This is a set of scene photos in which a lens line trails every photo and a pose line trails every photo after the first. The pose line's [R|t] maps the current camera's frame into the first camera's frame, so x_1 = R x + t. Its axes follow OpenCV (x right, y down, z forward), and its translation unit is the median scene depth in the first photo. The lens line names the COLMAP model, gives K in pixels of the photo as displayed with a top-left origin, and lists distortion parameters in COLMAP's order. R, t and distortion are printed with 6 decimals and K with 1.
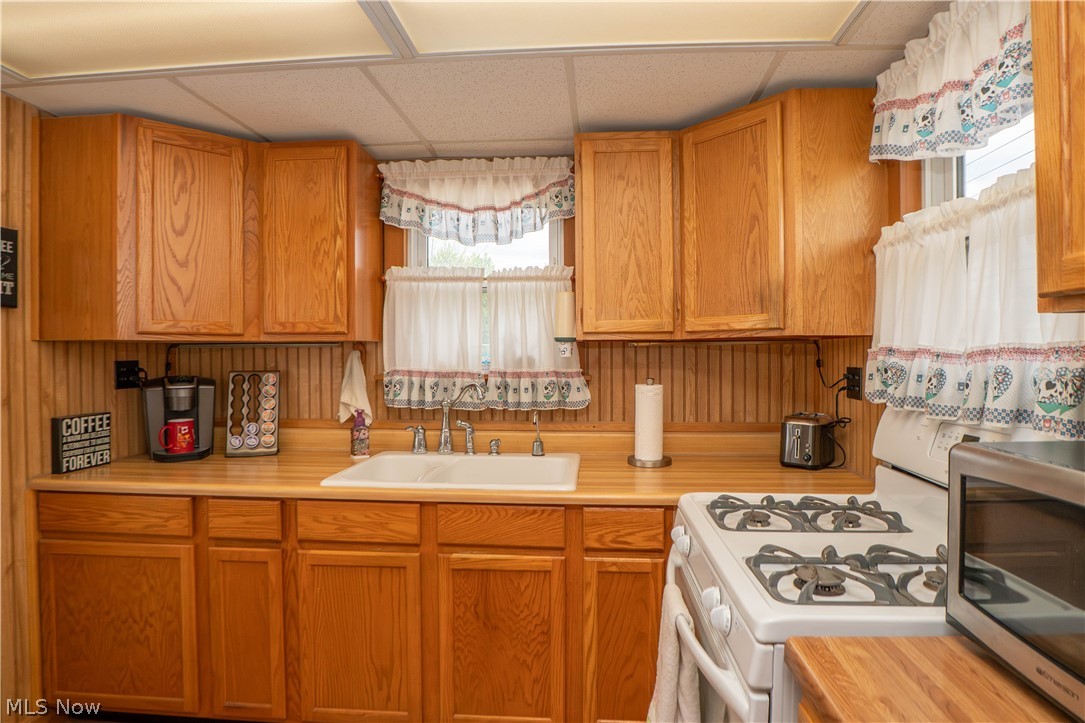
lens RADIAL K [[558.9, 0, 552.7], [0, 558.9, 362.5], [0, 0, 1]] dist [-0.014288, 0.000113]
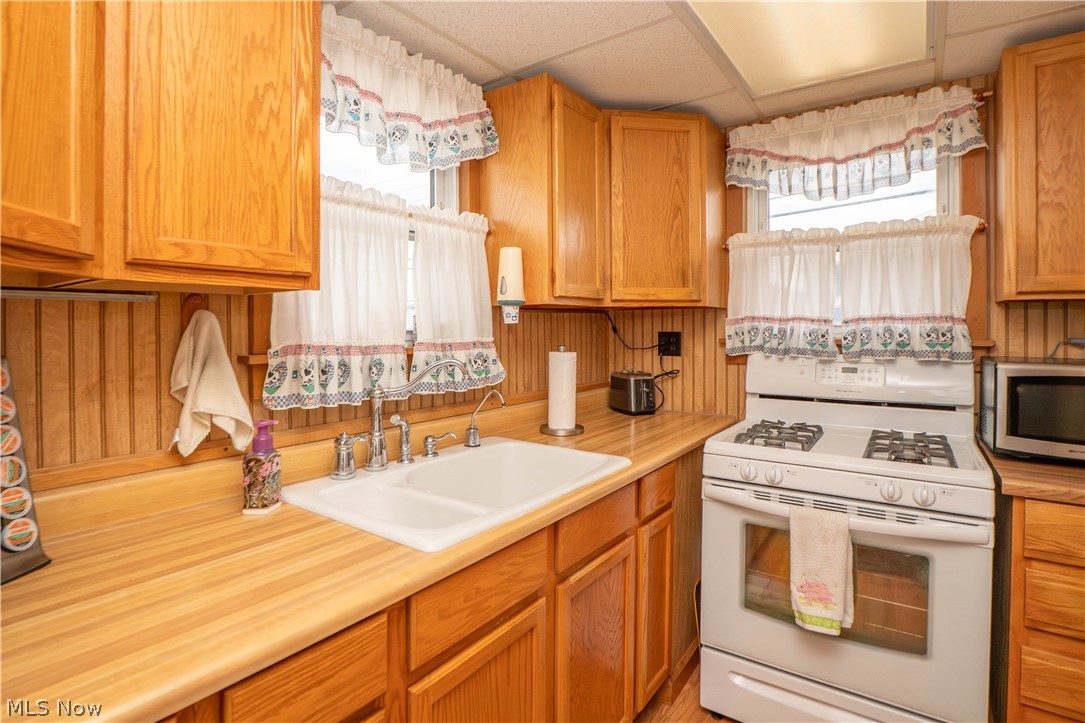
lens RADIAL K [[553.4, 0, 538.8], [0, 553.4, 335.7], [0, 0, 1]] dist [-0.037221, 0.007861]
pose [[0.531822, -0.011626, 0.846776, -0.651863], [0.021379, 0.999771, 0.000300, 0.008643], [-0.846586, 0.017943, 0.531949, 0.499502]]
